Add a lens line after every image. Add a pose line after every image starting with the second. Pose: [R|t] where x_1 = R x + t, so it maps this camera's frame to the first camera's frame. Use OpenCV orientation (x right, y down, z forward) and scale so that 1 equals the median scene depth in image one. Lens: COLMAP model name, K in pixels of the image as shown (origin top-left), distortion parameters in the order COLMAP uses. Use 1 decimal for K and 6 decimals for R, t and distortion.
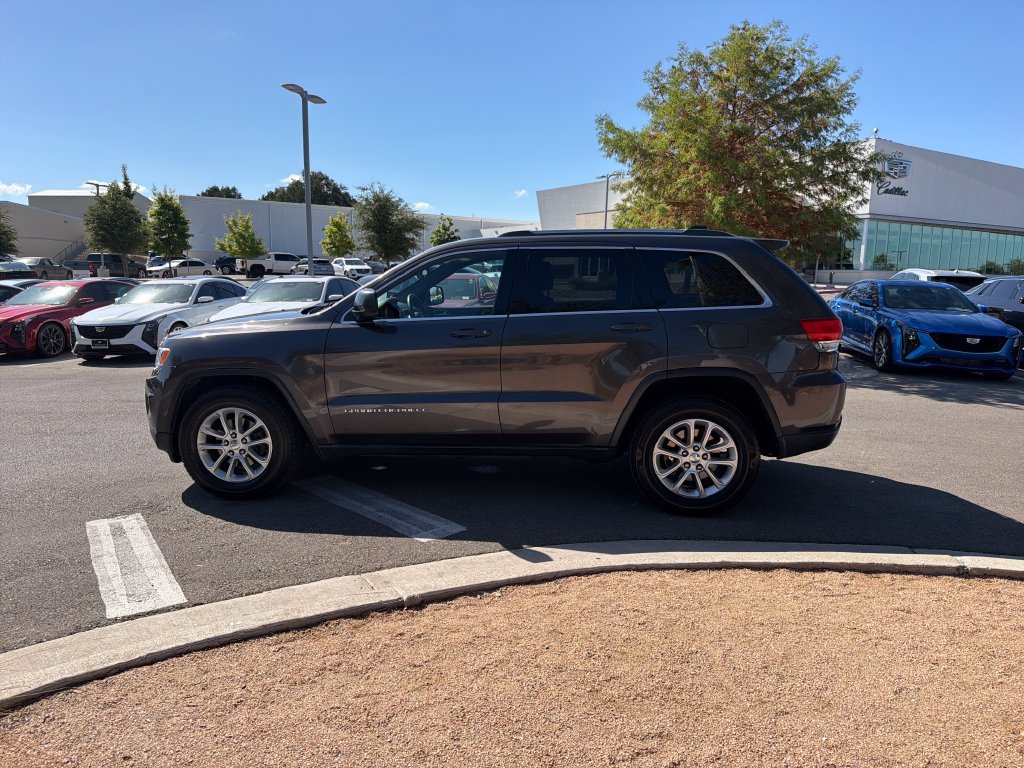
lens RADIAL K [[722.7, 0, 511.5], [0, 722.7, 382.4], [0, 0, 1]] dist [0.053522, -0.070686]
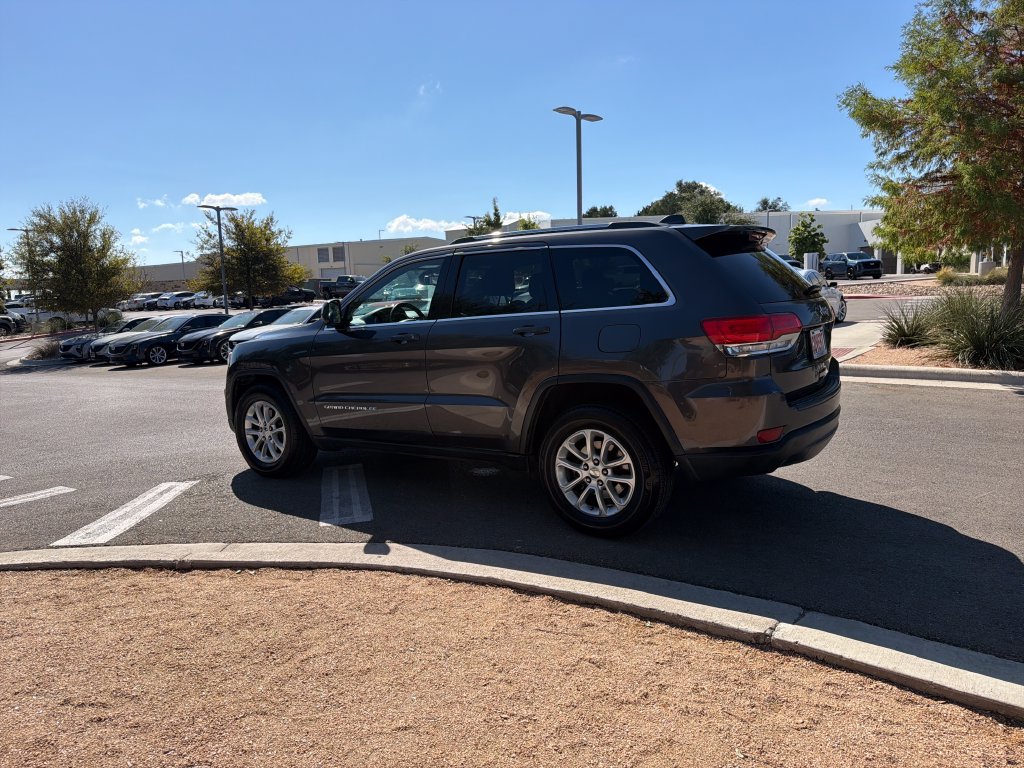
lens RADIAL K [[722.7, 0, 502.5], [0, 722.7, 381.3], [0, 0, 1]] dist [0.053522, -0.070686]
pose [[0.863298, 0.018800, -0.504344, 0.606748], [-0.025196, 0.999665, -0.005864, -0.002244], [0.504065, 0.017769, 0.863483, 0.153877]]
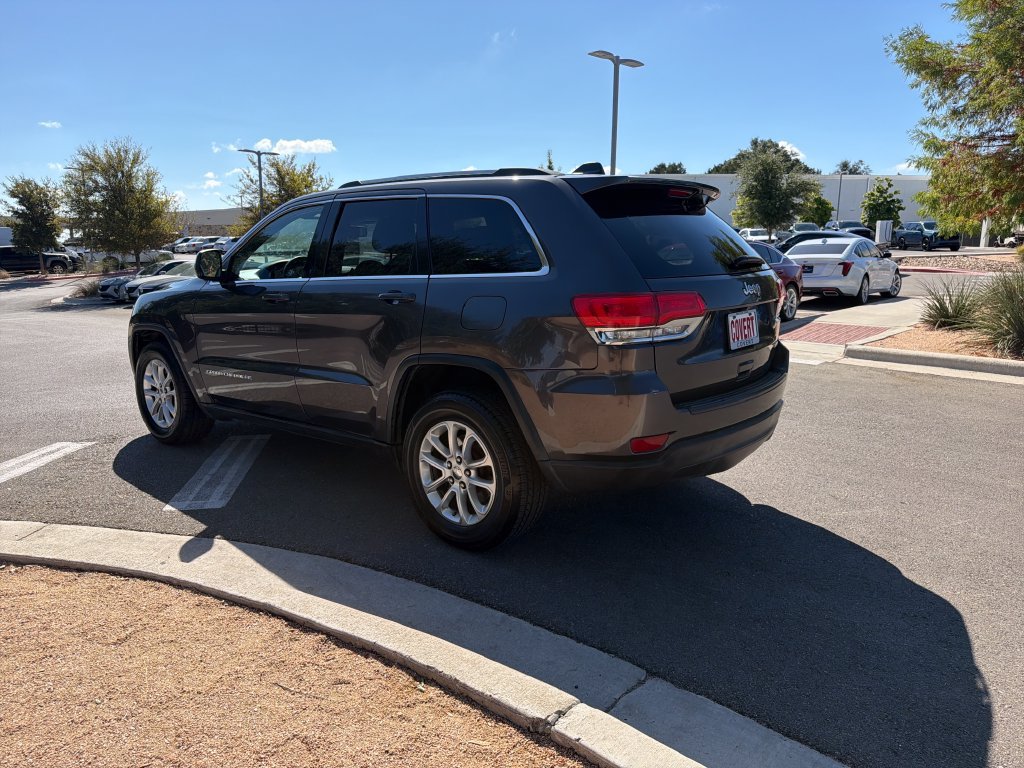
lens RADIAL K [[722.7, 0, 505.5], [0, 722.7, 385.4], [0, 0, 1]] dist [0.053522, -0.070686]
pose [[0.819453, 0.096367, -0.564986, 0.710967], [-0.074422, 0.995309, 0.061824, -0.037170], [0.568294, -0.008615, 0.822781, 0.404534]]
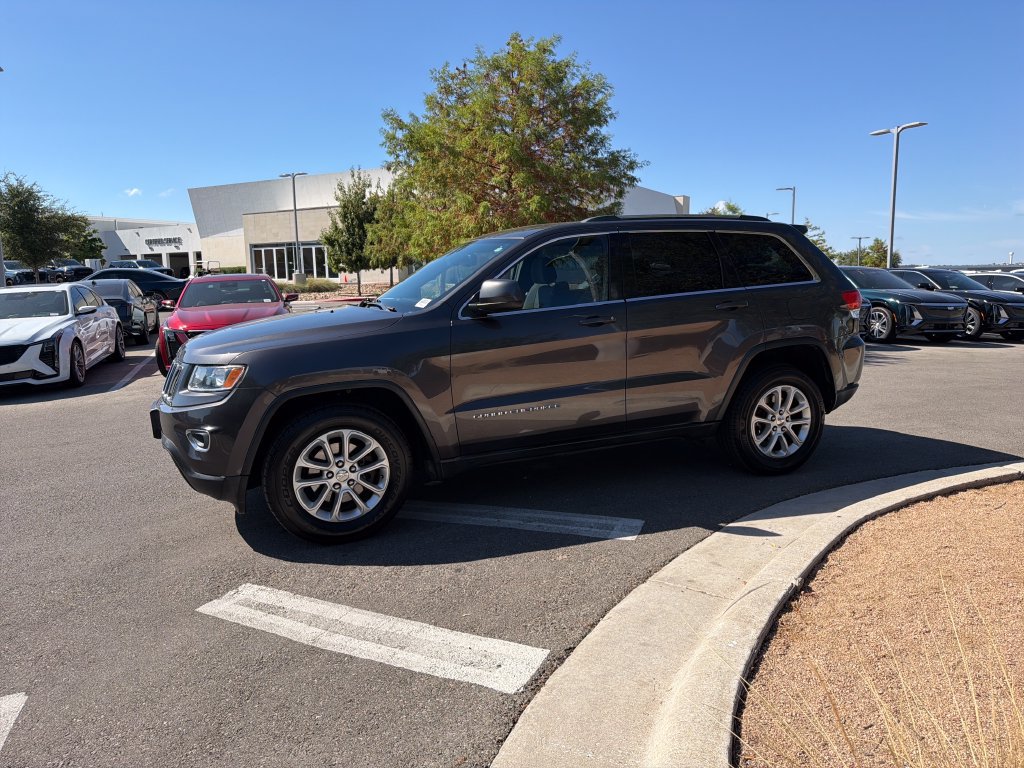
lens RADIAL K [[722.7, 0, 527.2], [0, 722.7, 374.9], [0, 0, 1]] dist [0.053522, -0.070686]
pose [[0.879547, -0.089864, 0.467250, -0.592178], [0.097140, 0.995234, 0.008552, -0.012871], [-0.465791, 0.037867, 0.884084, 0.200872]]
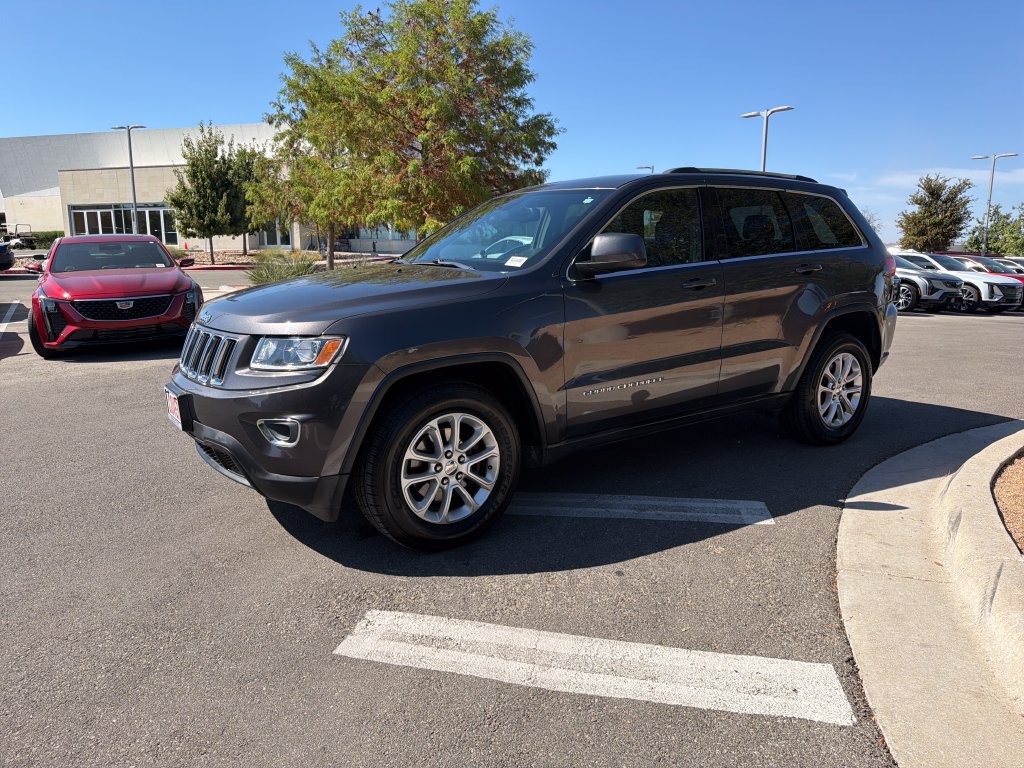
lens RADIAL K [[722.7, 0, 536.6], [0, 722.7, 371.7], [0, 0, 1]] dist [0.053522, -0.070686]
pose [[0.757250, -0.121027, 0.641813, -0.771129], [0.106217, 0.992419, 0.061819, -0.036436], [-0.644430, 0.021359, 0.764365, 0.462752]]
